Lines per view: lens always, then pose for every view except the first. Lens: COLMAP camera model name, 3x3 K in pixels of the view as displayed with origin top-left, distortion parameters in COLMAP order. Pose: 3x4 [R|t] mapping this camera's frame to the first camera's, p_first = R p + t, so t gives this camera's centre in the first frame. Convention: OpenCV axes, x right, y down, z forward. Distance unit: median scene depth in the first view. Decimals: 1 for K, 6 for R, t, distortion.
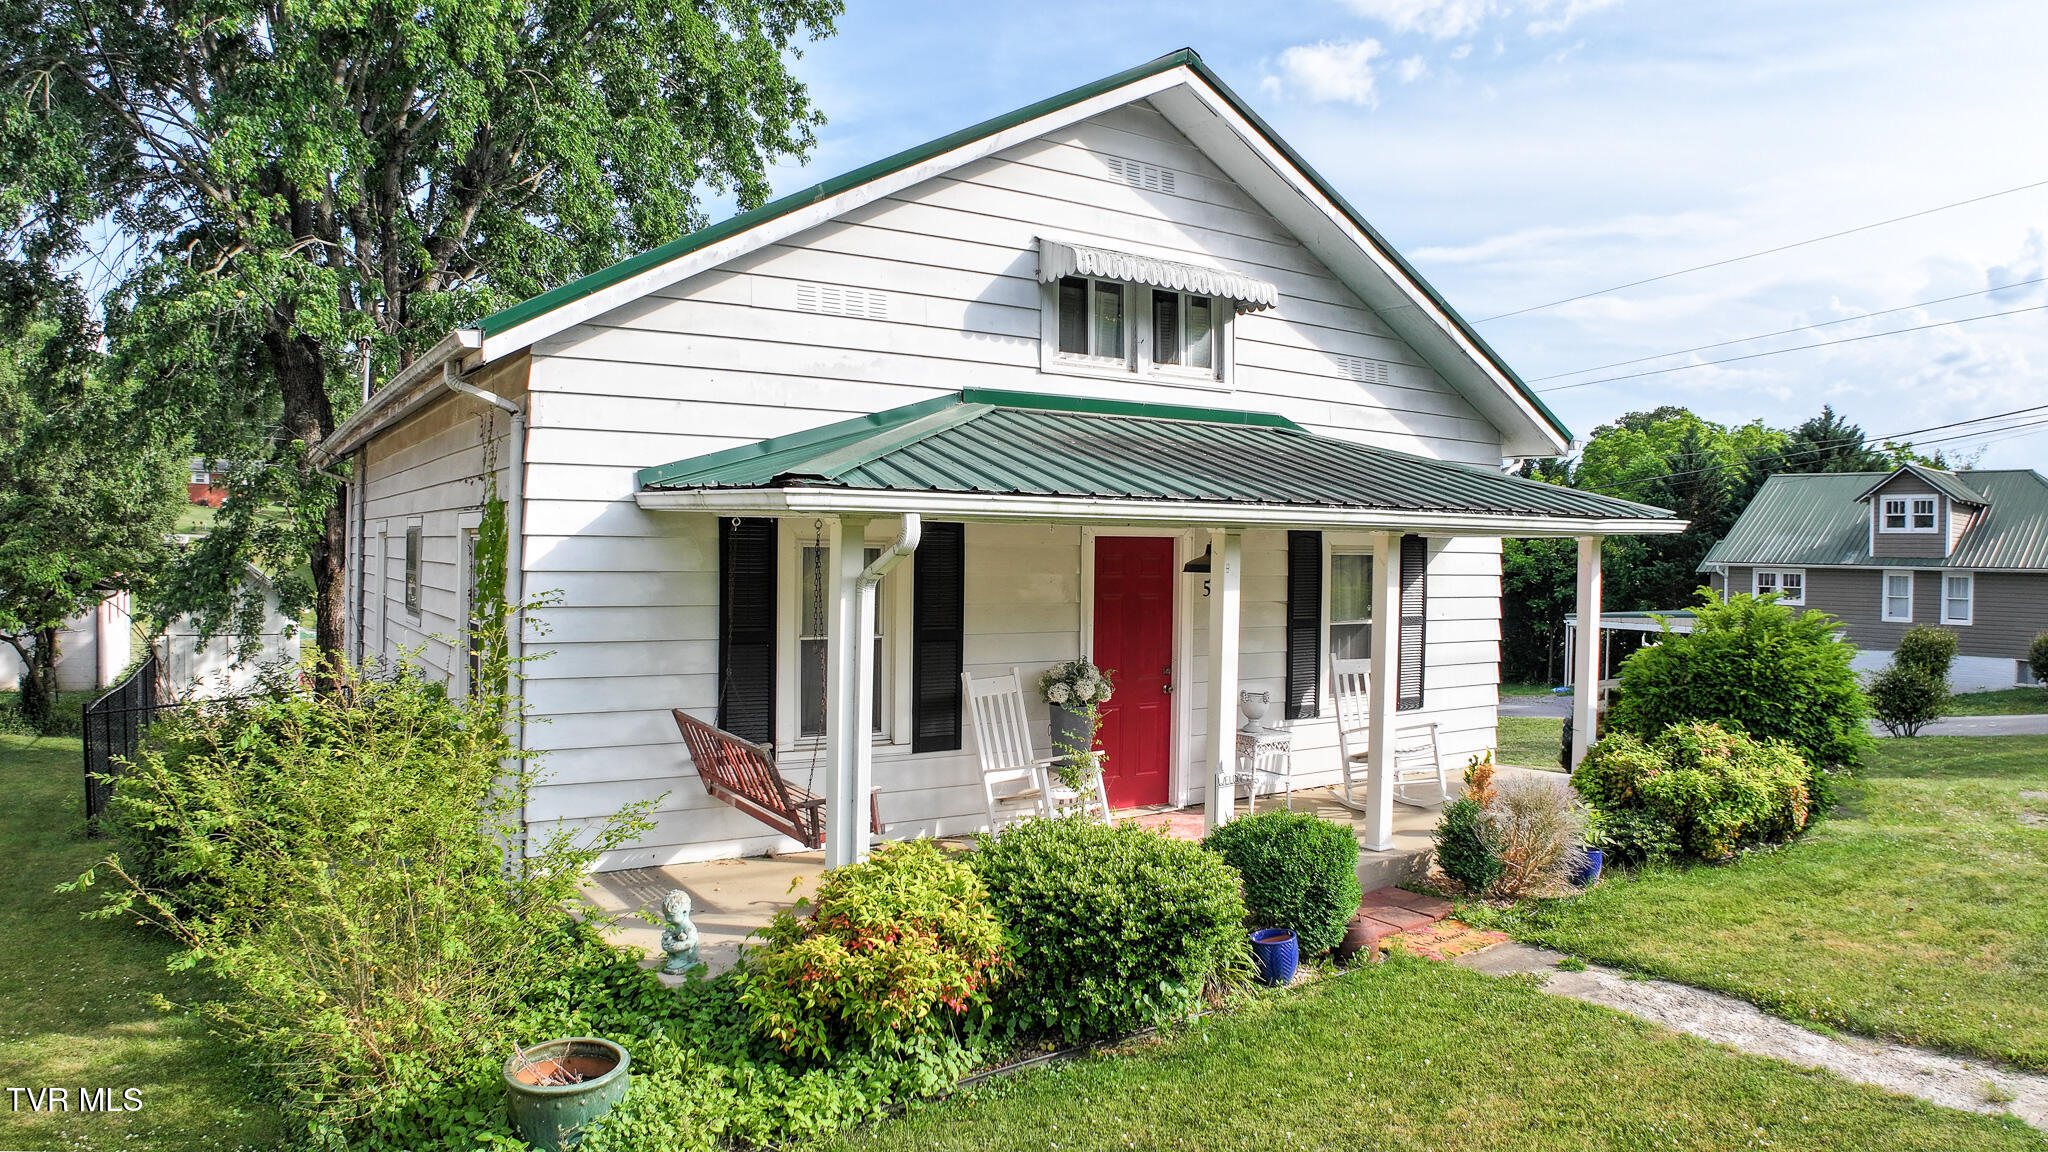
lens RADIAL K [[1268.5, 0, 1025.0], [0, 1268.5, 578.8], [0, 0, 1]] dist [-0.176129, 0.026708]
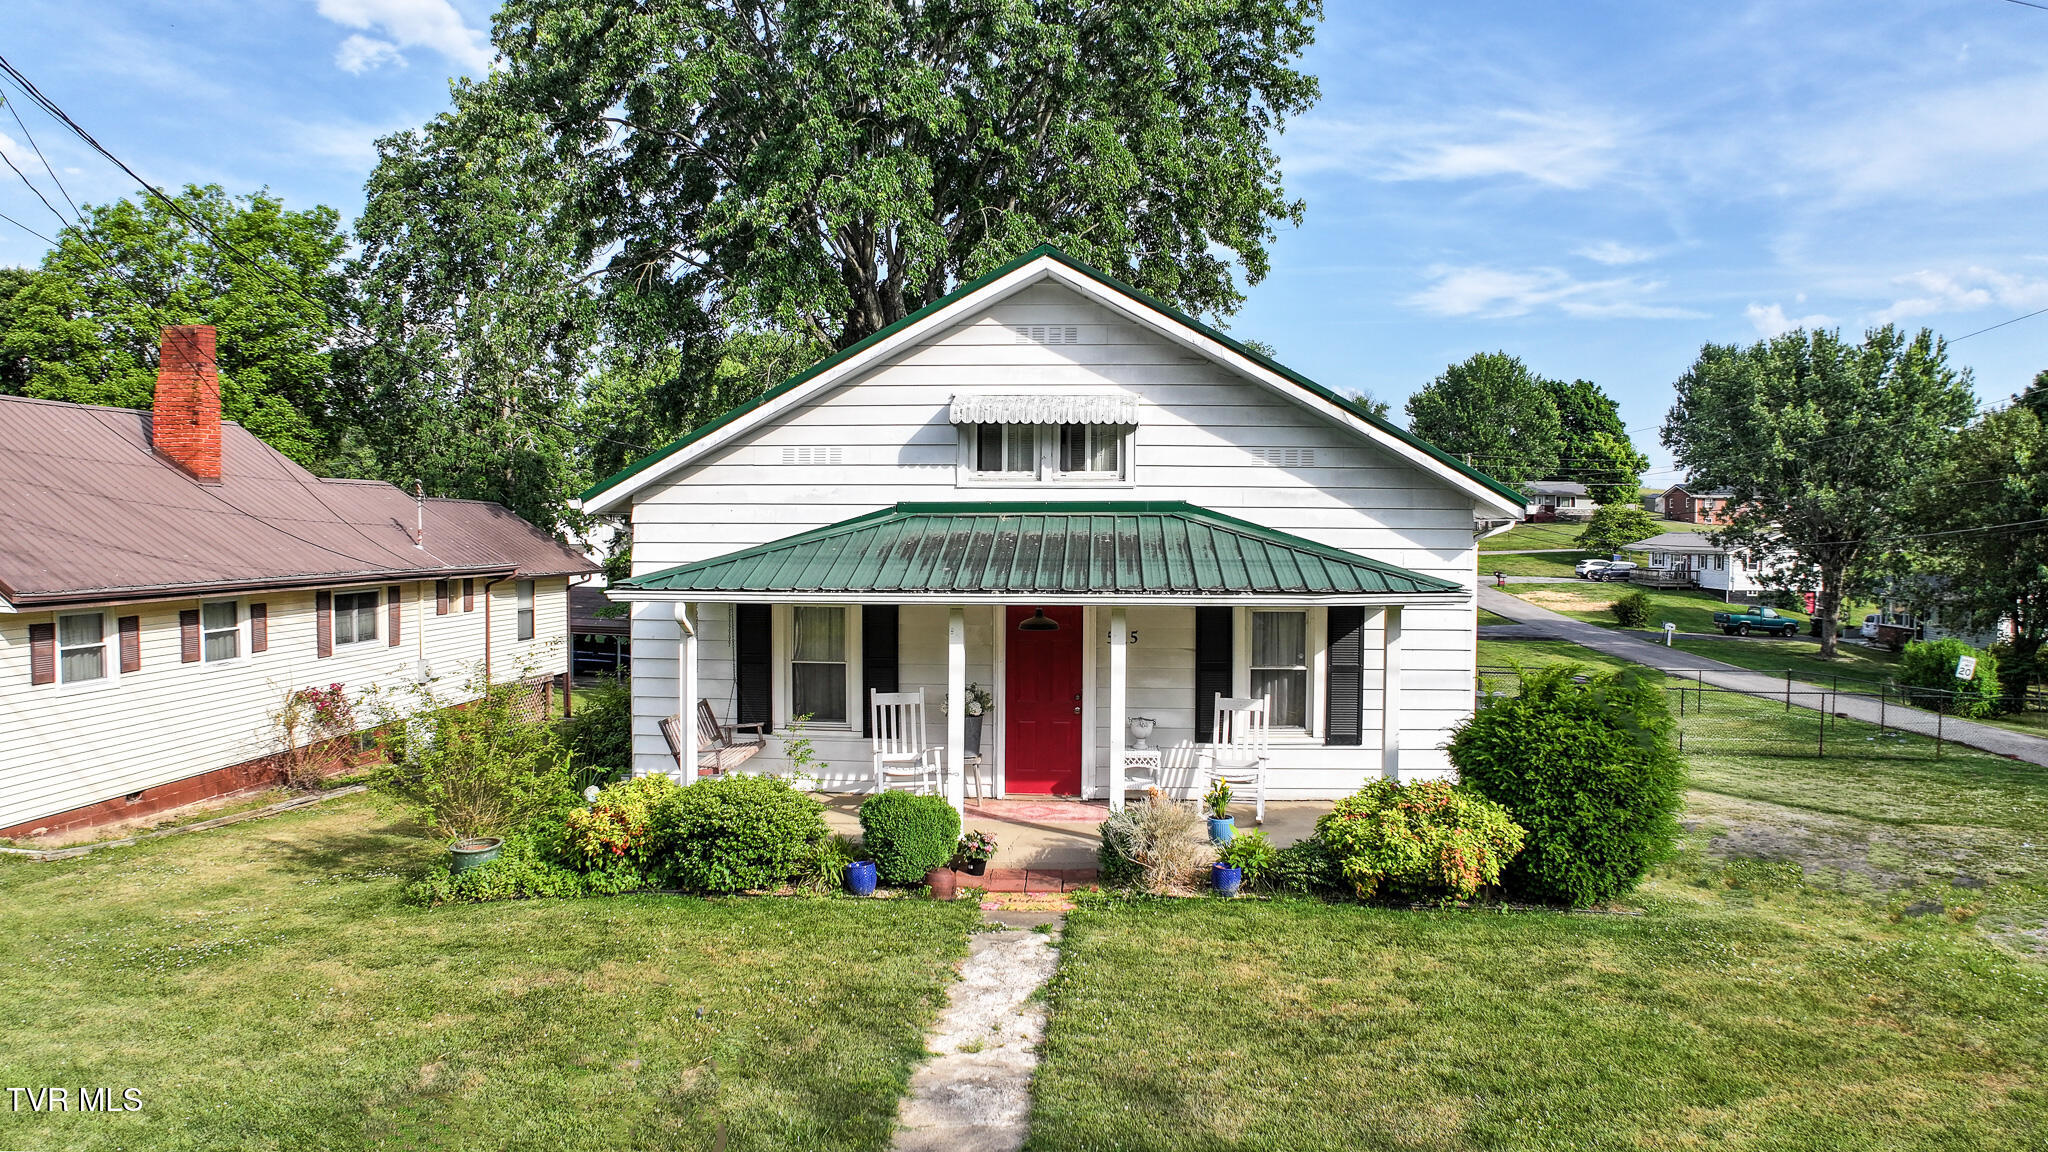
lens RADIAL K [[1268.5, 0, 1041.8], [0, 1268.5, 576.5], [0, 0, 1]] dist [-0.176129, 0.026708]
pose [[0.804250, 0.013448, -0.594139, 0.919860], [-0.010794, 0.999910, 0.008021, -0.070002], [0.594193, -0.000037, 0.804323, -0.117771]]
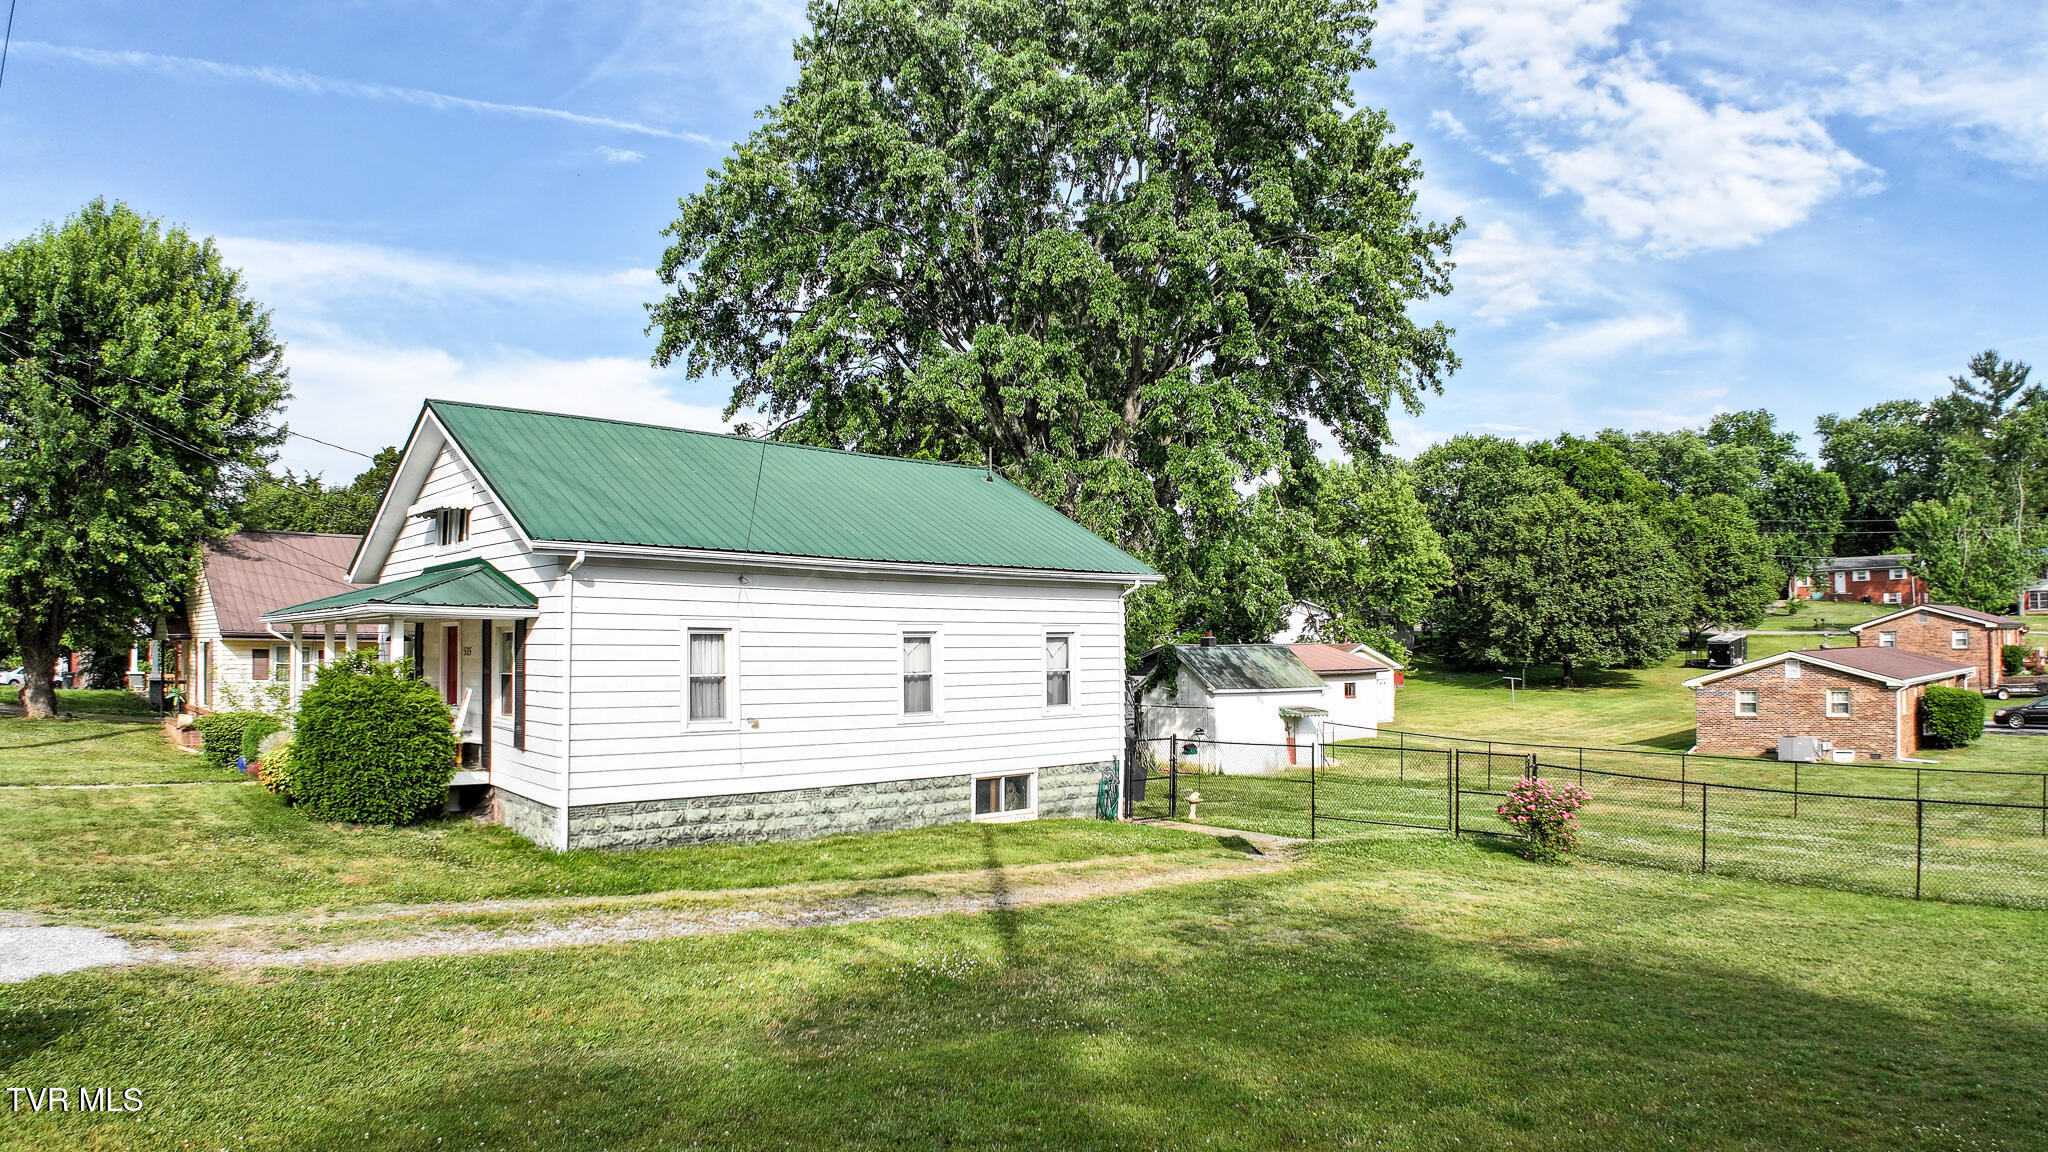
lens RADIAL K [[1268.5, 0, 1042.0], [0, 1268.5, 569.2], [0, 0, 1]] dist [-0.176129, 0.026708]
pose [[0.184124, -0.074152, -0.980102, 2.295935], [-0.015313, 0.996813, -0.078293, 0.015116], [0.982784, 0.029424, 0.182401, 1.609638]]
